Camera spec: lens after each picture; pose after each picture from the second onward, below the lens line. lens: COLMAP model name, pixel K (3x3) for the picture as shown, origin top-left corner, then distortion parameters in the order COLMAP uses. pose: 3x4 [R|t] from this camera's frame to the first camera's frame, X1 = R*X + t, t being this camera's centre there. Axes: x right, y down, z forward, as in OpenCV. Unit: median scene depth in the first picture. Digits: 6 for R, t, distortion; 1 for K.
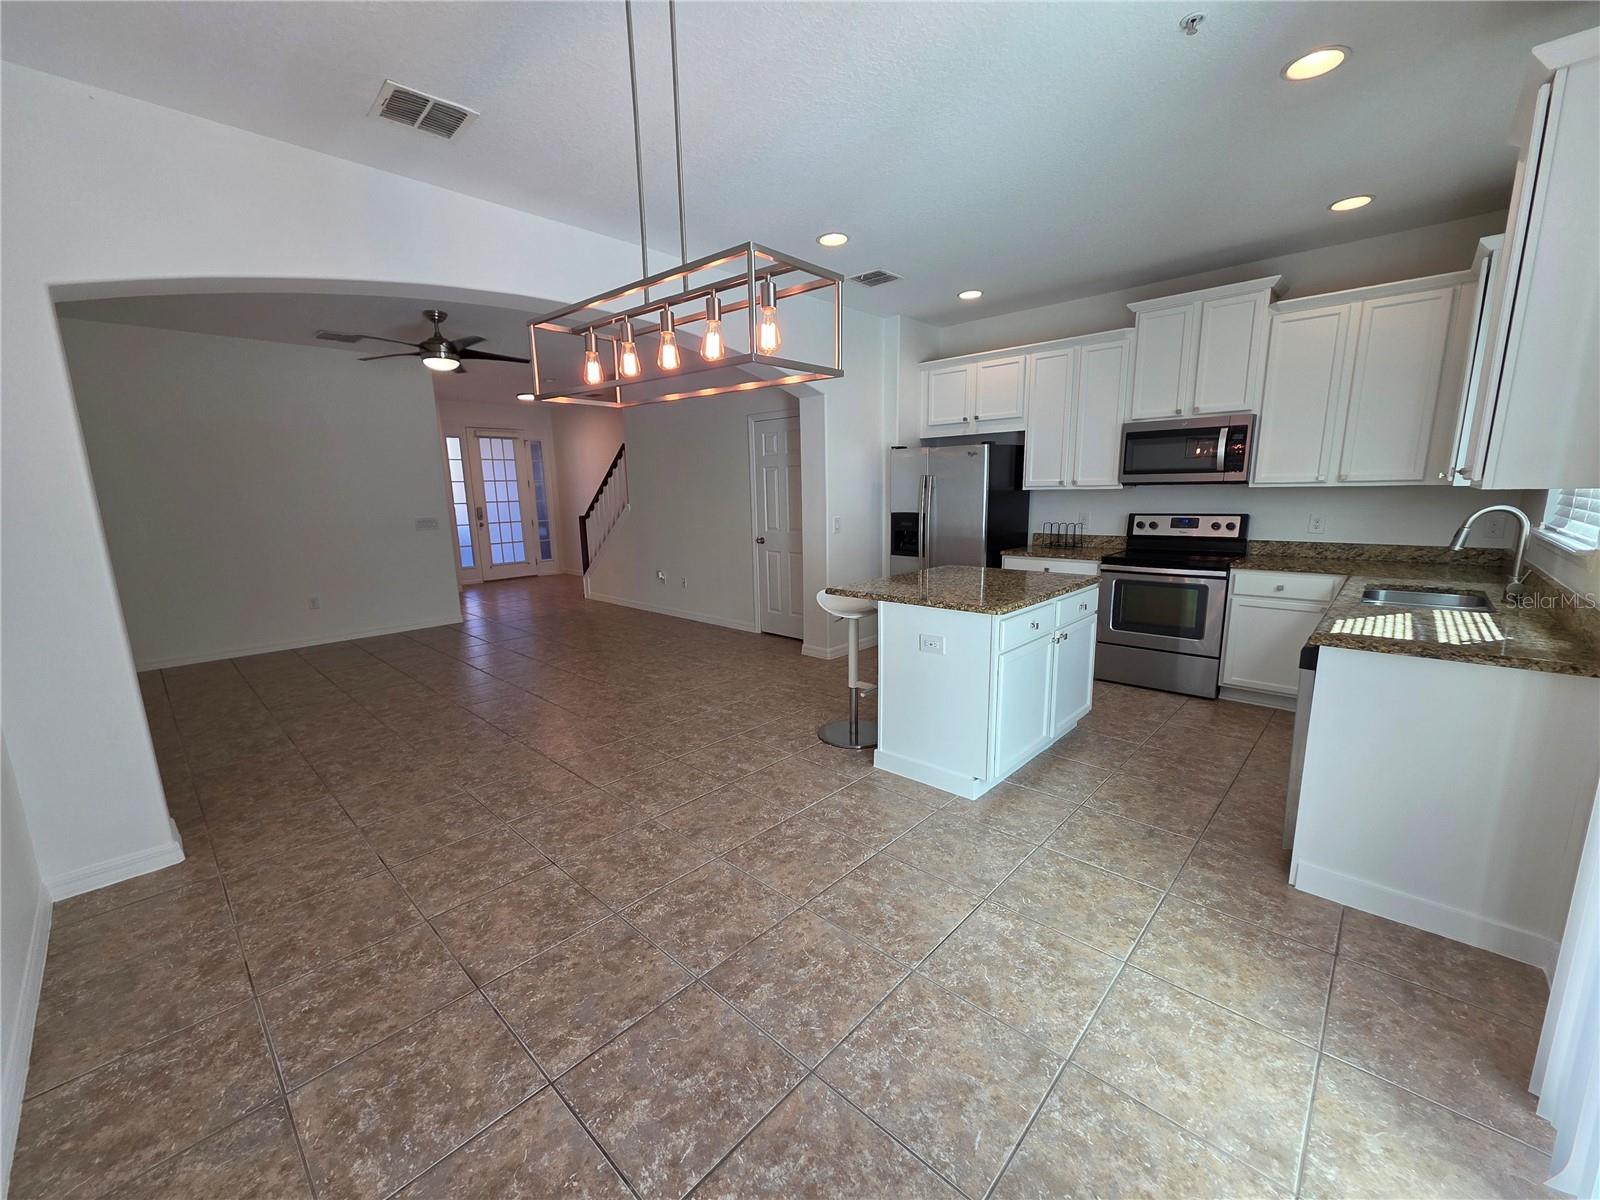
lens RADIAL K [[639.1, 0, 795.3], [0, 639.1, 608.8], [0, 0, 1]] dist [0.002892, 0.000305]
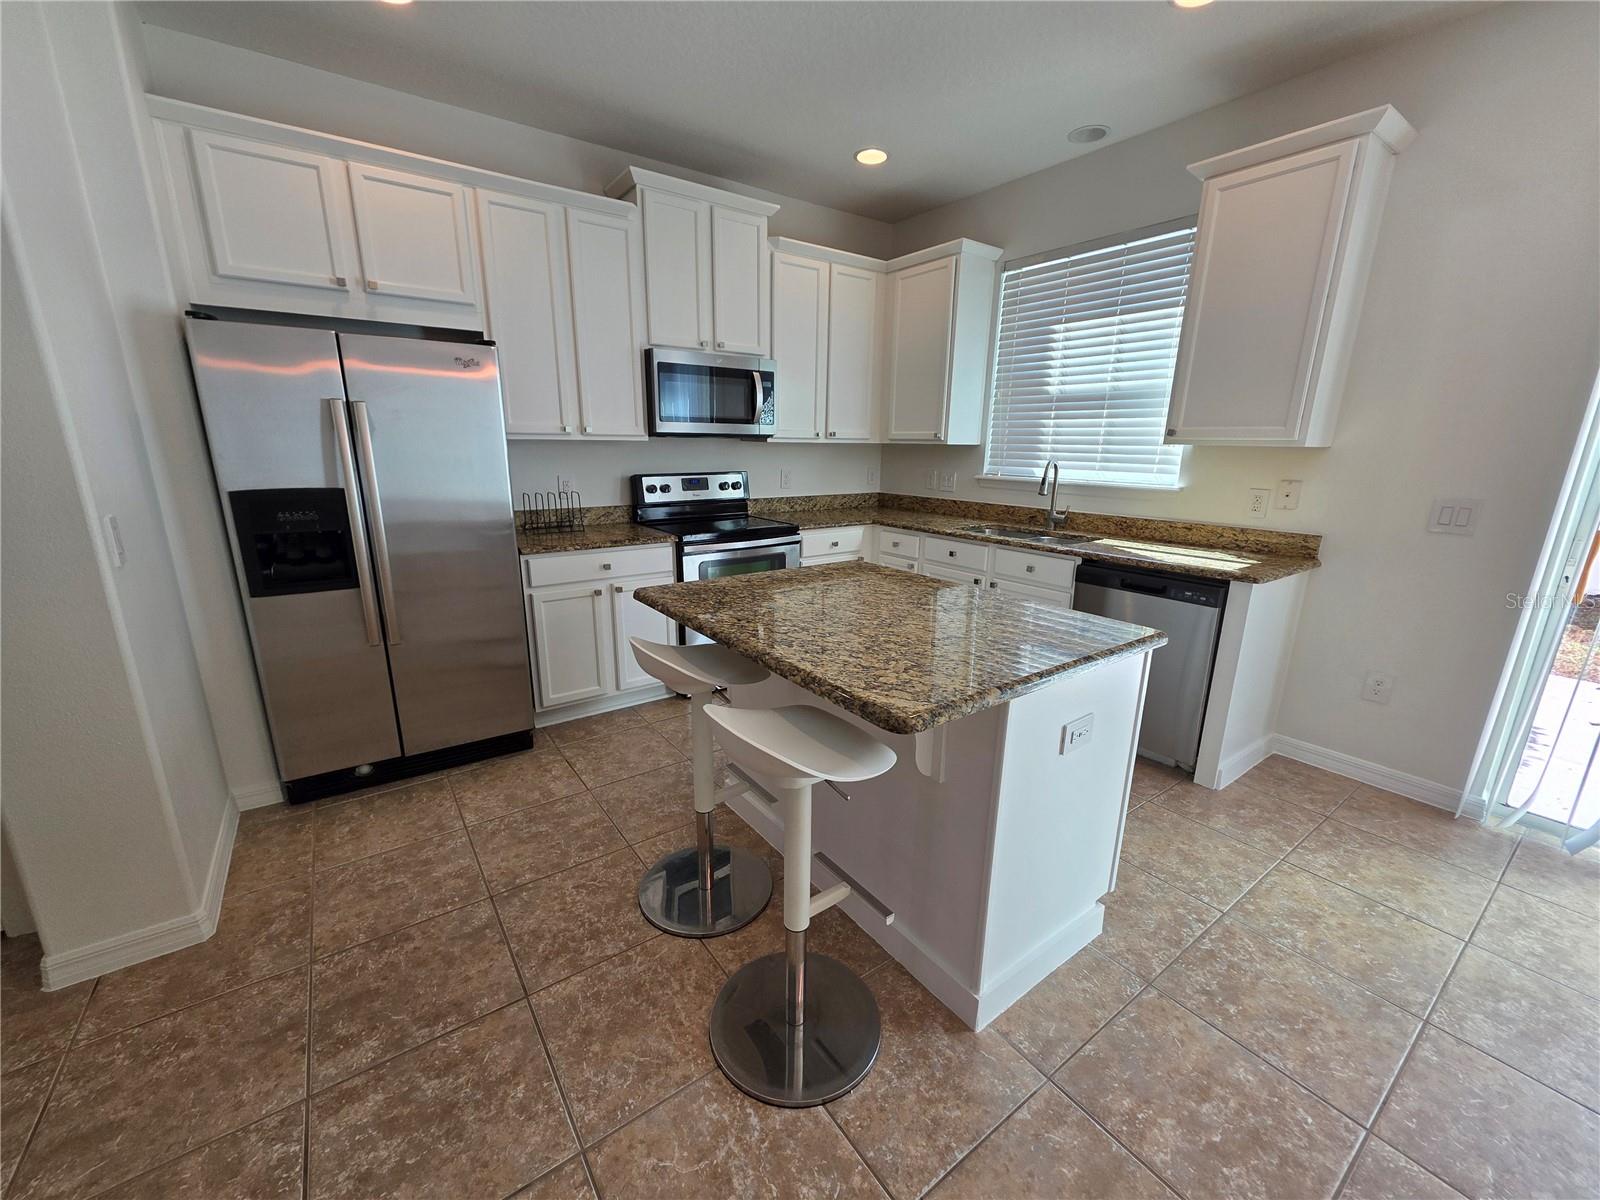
lens RADIAL K [[639.1, 0, 795.3], [0, 639.1, 608.8], [0, 0, 1]] dist [0.002892, 0.000305]
pose [[0.192554, -0.230942, 0.953724, -0.253283], [0.168815, 0.965217, 0.199642, -0.153819], [-0.966656, 0.122561, 0.224843, 0.893686]]
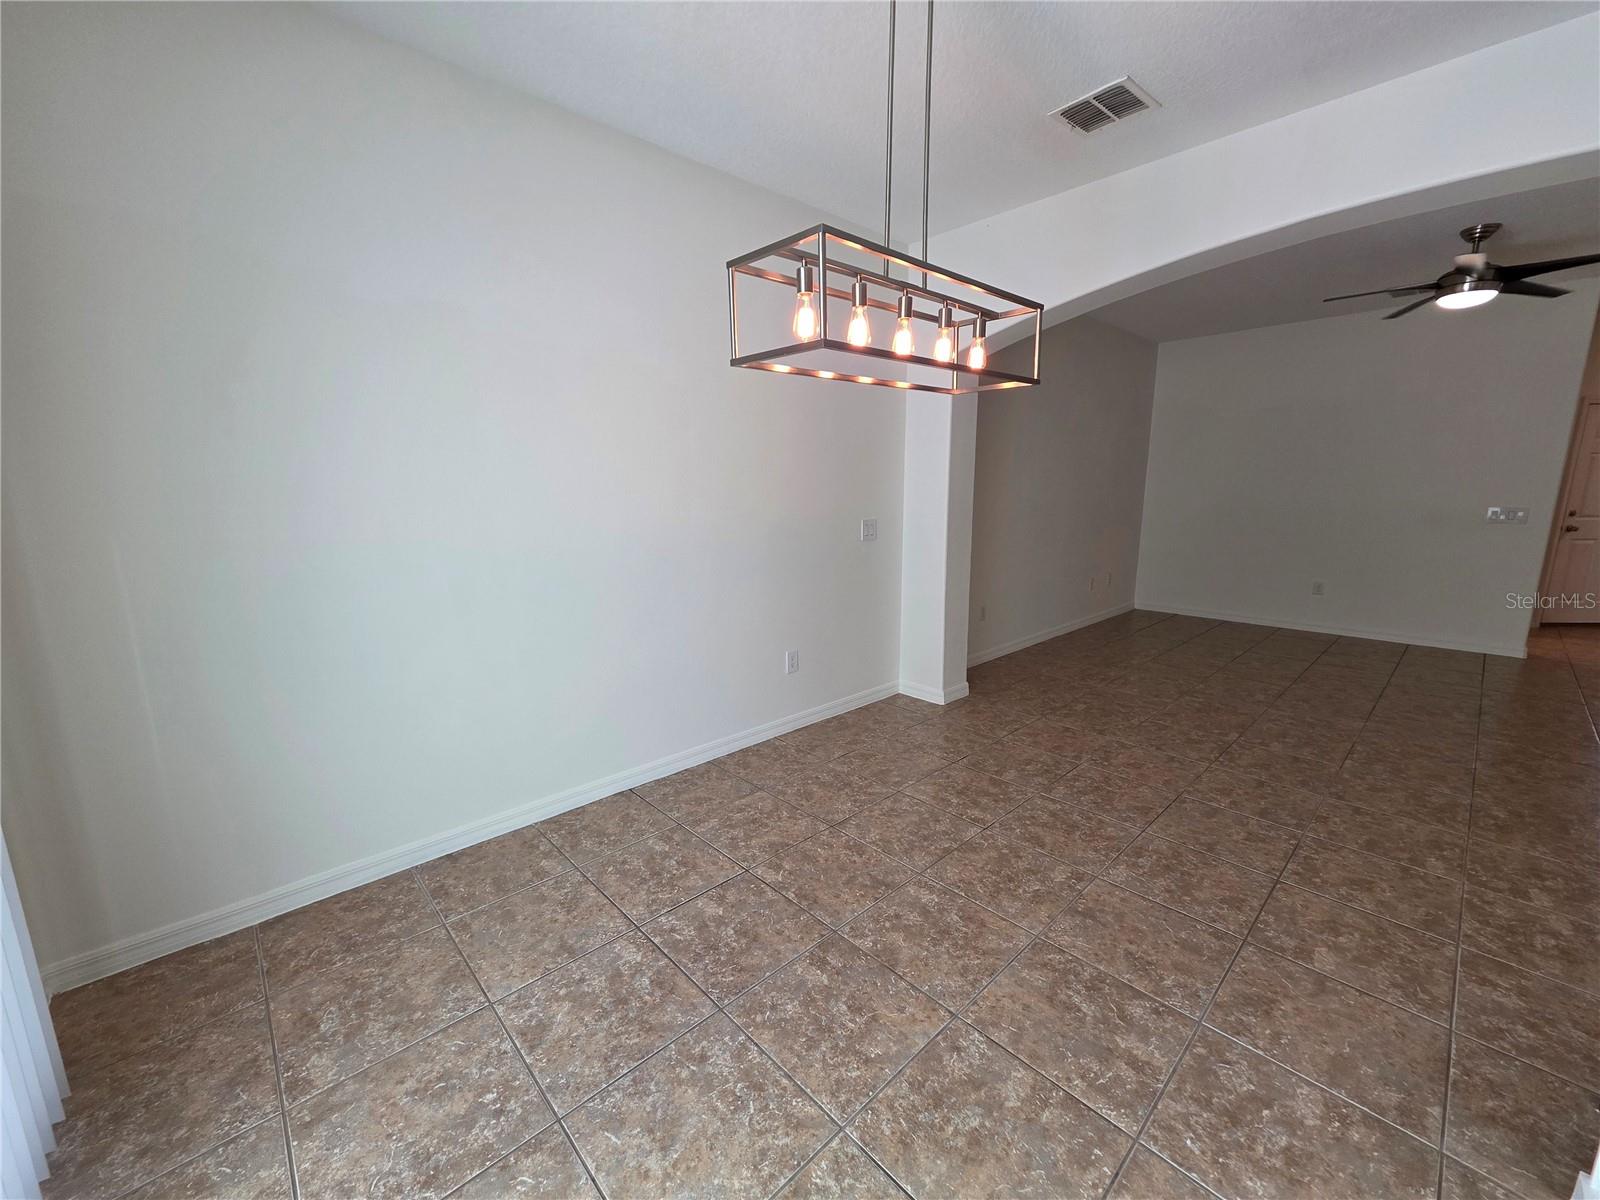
lens RADIAL K [[639.1, 0, 795.3], [0, 639.1, 608.8], [0, 0, 1]] dist [0.002892, 0.000305]
pose [[-0.065258, 0.212173, -0.975051, 0.411676], [-0.176953, 0.959187, 0.220564, -0.089467], [0.982054, 0.186931, -0.025050, 0.445089]]
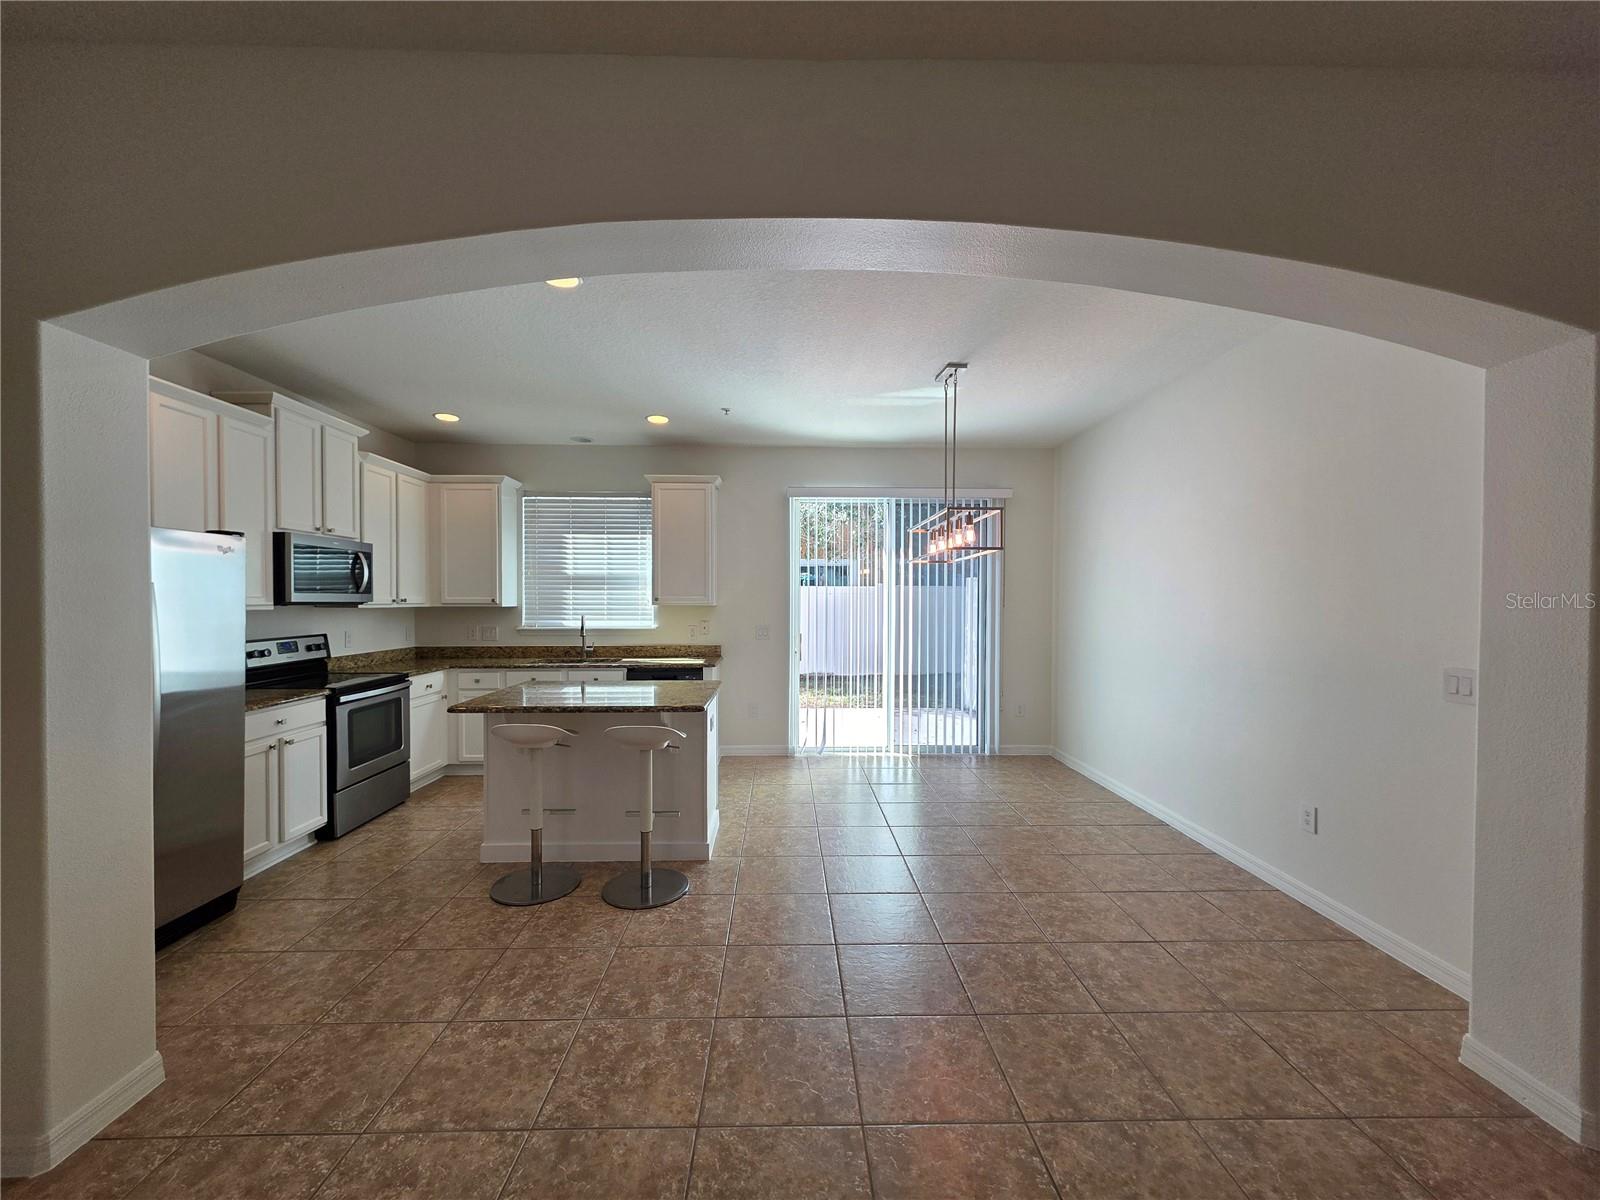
lens RADIAL K [[636.2, 0, 798.2], [0, 636.2, 606.9], [0, 0, 1]] dist [0.009568, 0.000065]
pose [[-0.704399, 0.008322, 0.709756, -0.669999], [0.143470, 0.980961, 0.130886, -0.258423], [-0.695154, 0.194025, -0.692182, 1.406881]]
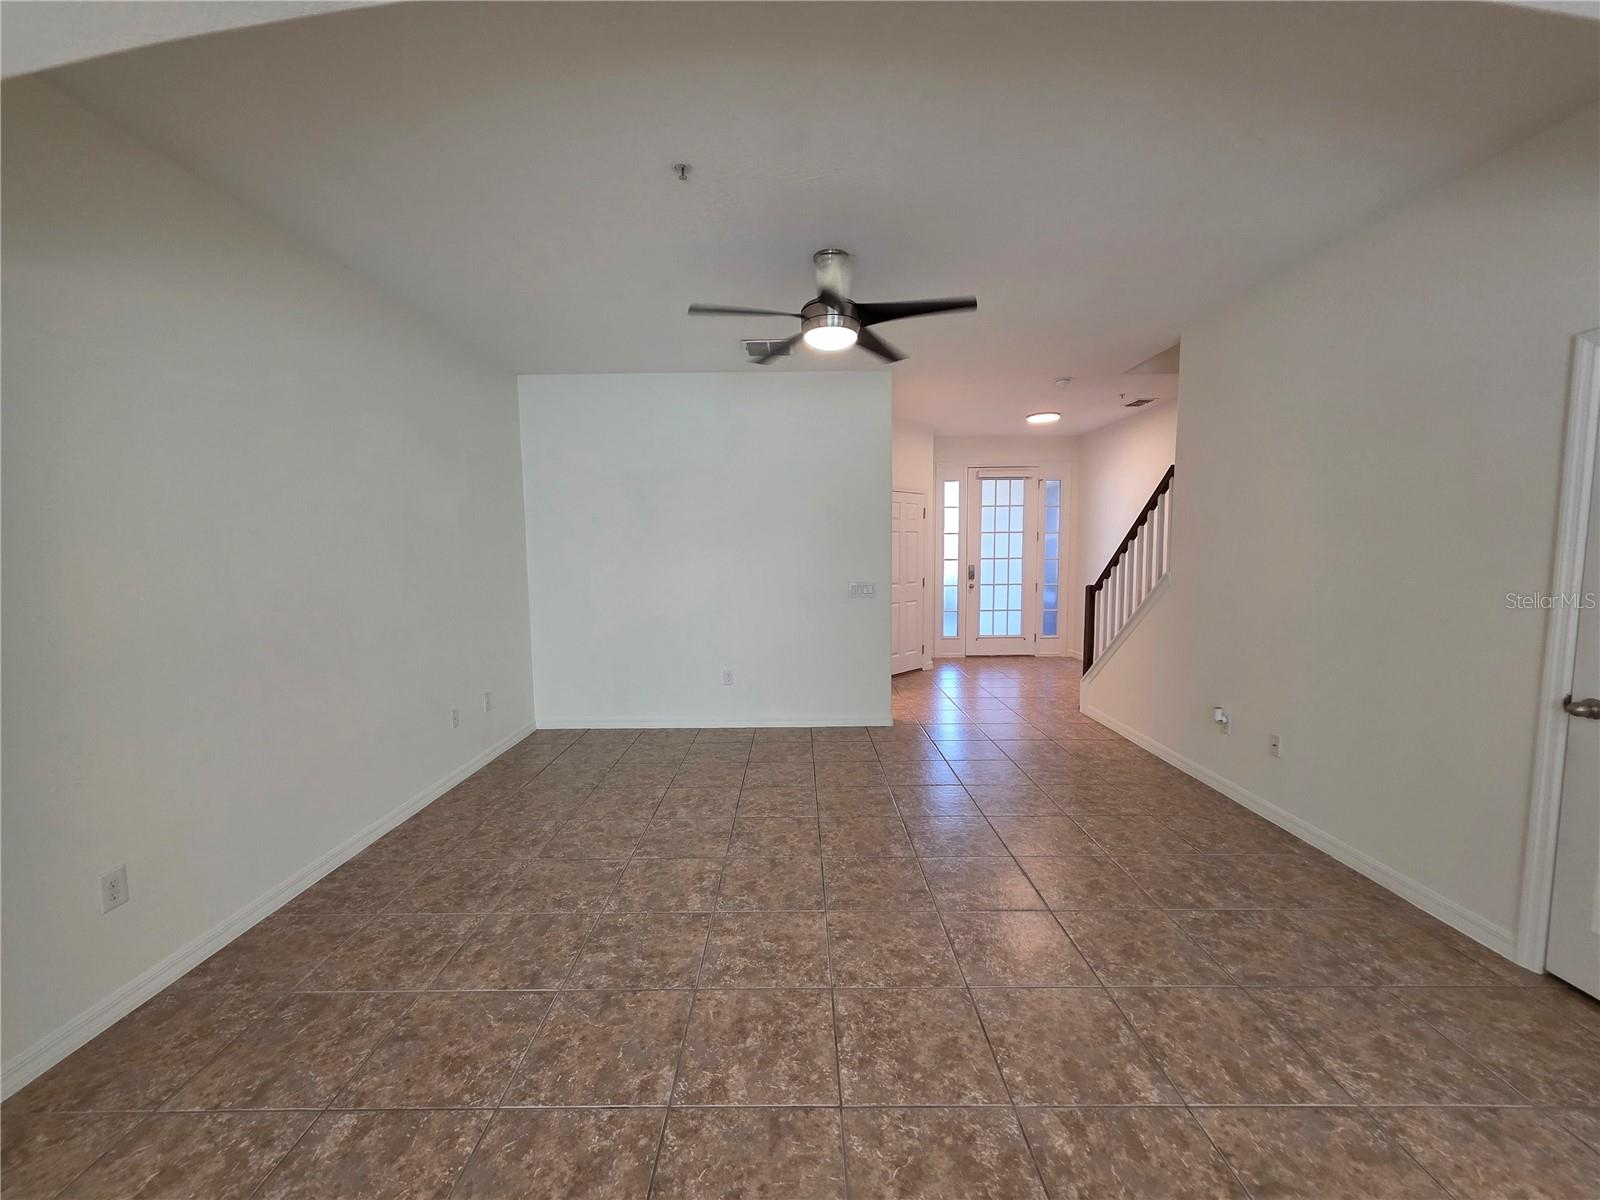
lens RADIAL K [[639.1, 0, 795.3], [0, 639.1, 608.8], [0, 0, 1]] dist [0.002892, 0.000305]
pose [[0.686044, 0.082894, -0.722823, -0.167804], [-0.139724, 0.990007, -0.019081, -0.161186], [0.714018, 0.114086, 0.690770, 0.816757]]
